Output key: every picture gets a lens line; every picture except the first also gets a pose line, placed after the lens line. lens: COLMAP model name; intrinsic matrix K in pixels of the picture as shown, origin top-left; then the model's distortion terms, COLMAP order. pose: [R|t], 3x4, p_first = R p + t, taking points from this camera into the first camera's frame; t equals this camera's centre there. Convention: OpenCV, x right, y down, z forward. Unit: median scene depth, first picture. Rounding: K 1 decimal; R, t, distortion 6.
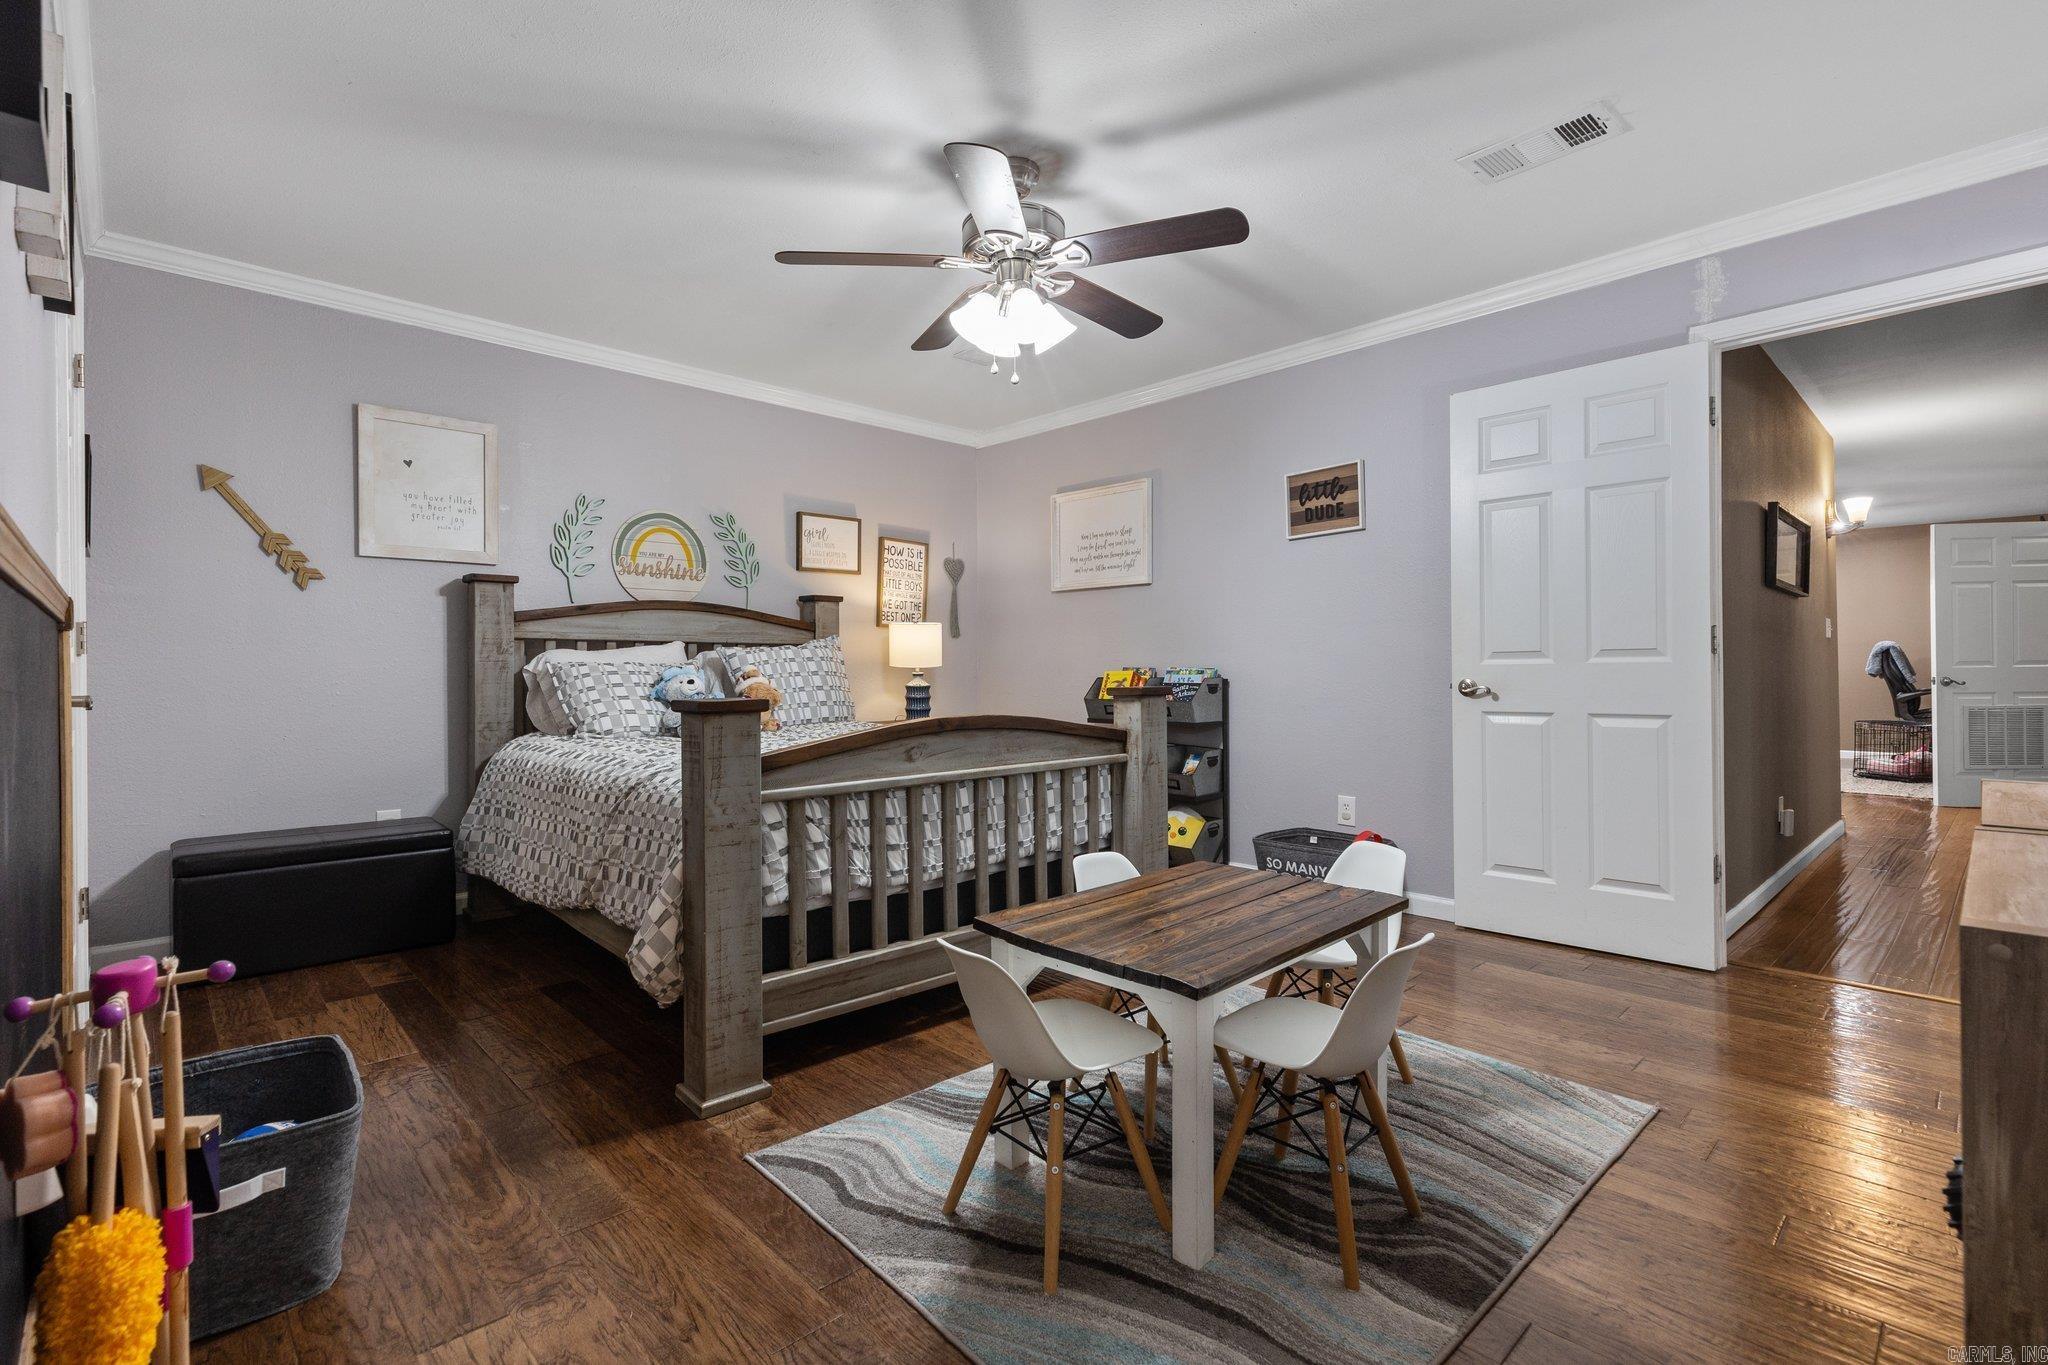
lens RADIAL K [[933.0, 0, 1031.5], [0, 933.0, 672.4], [0, 0, 1]] dist [0.005943, -0.000877]
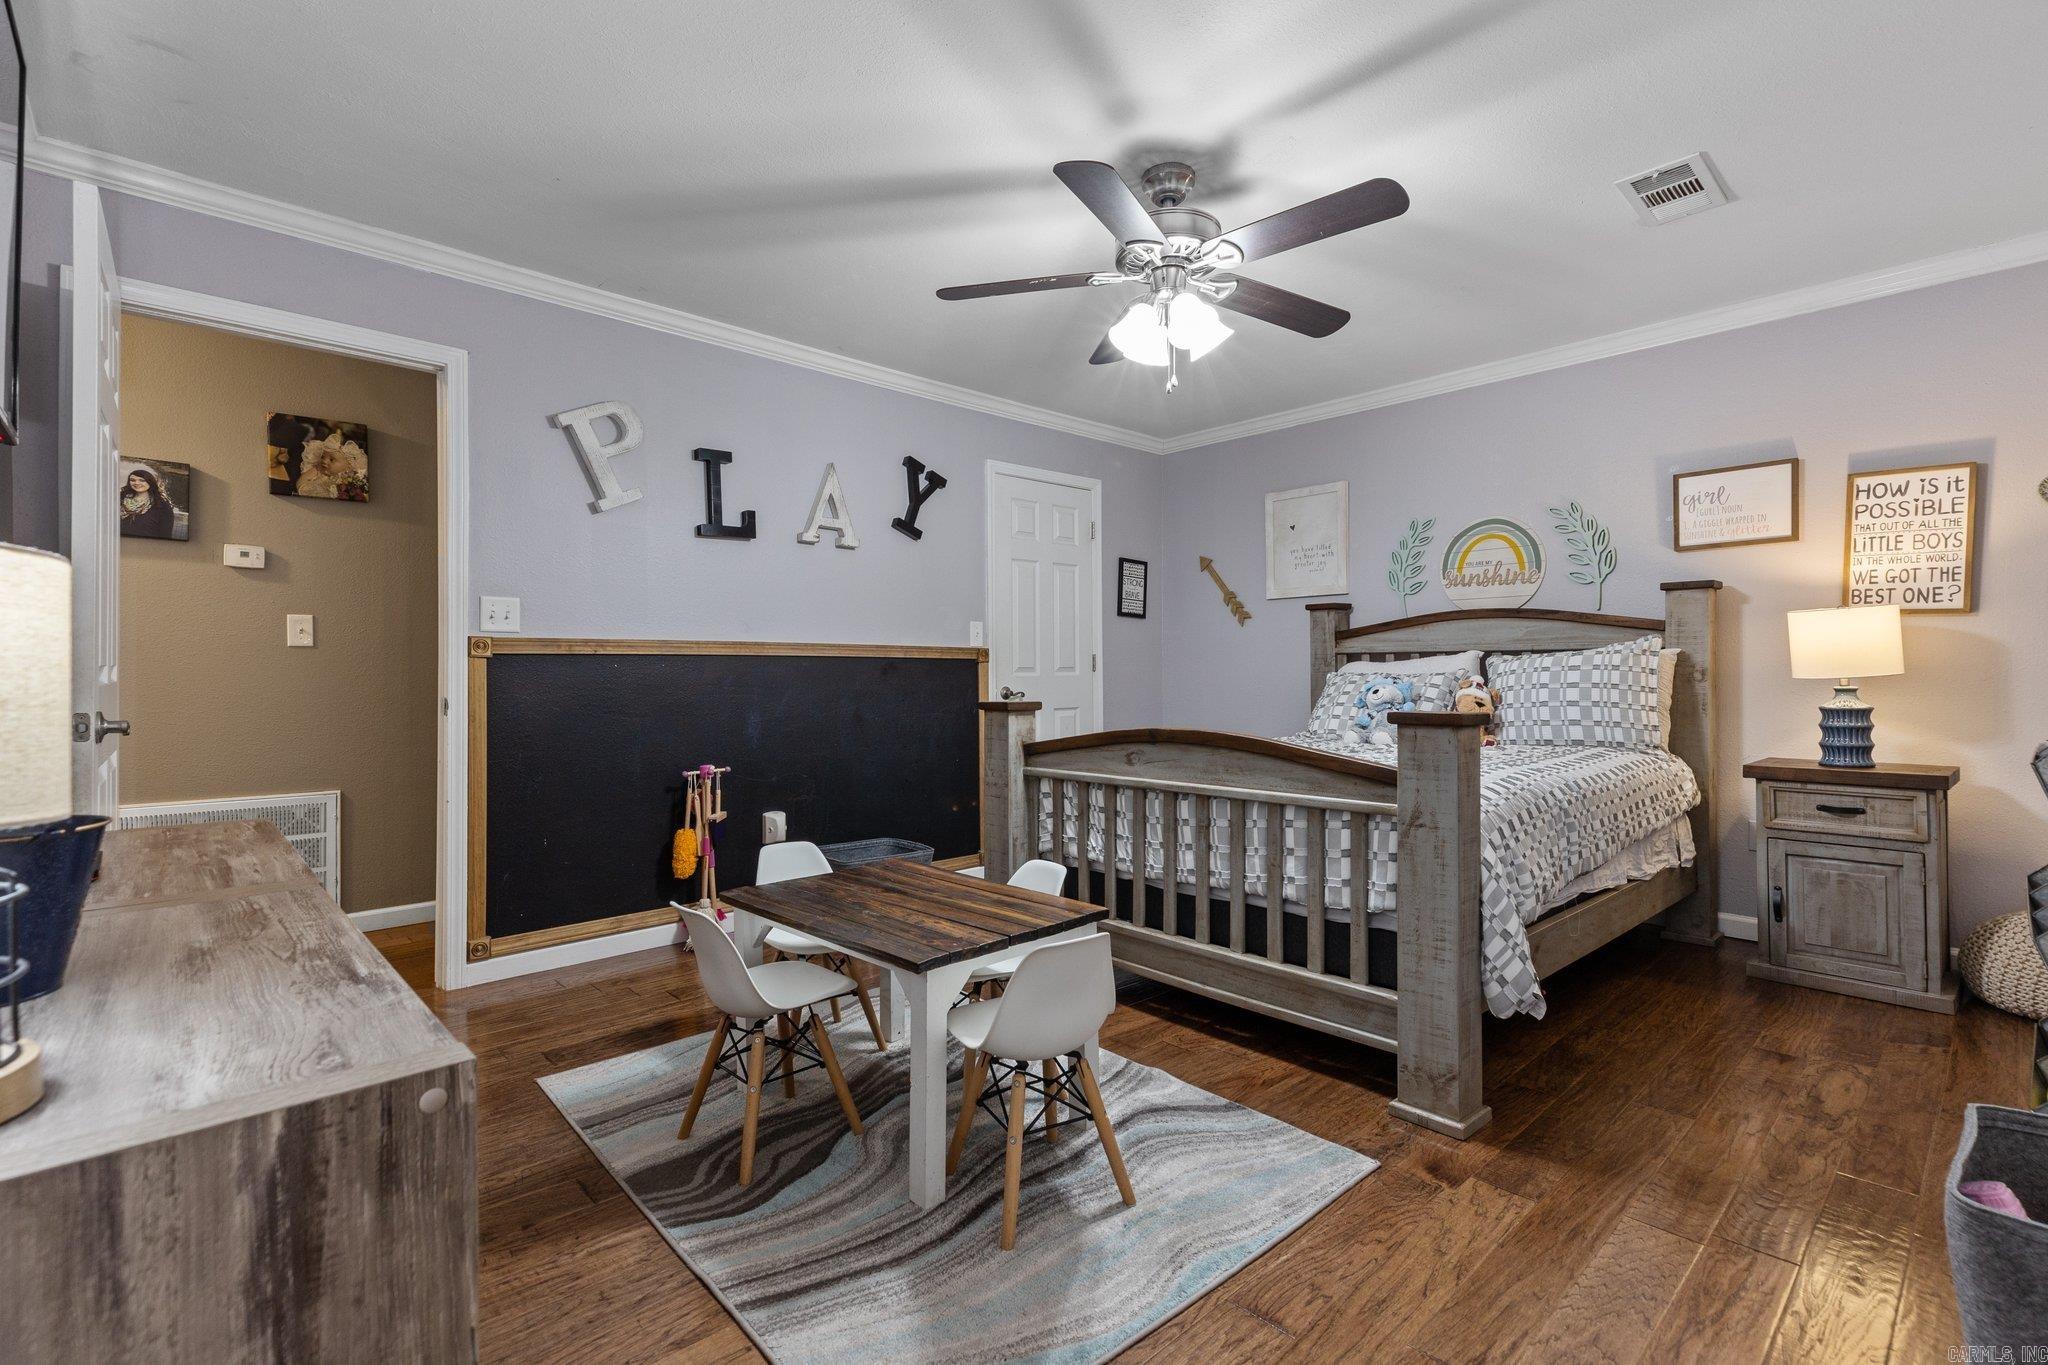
lens RADIAL K [[933.0, 0, 1034.0], [0, 933.0, 680.0], [0, 0, 1]] dist [0.005943, -0.000877]
pose [[-0.014518, 0.008809, -0.999856, 0.815332], [-0.002617, 0.999957, 0.008848, -0.013204], [0.999891, 0.002745, -0.014495, 0.738672]]
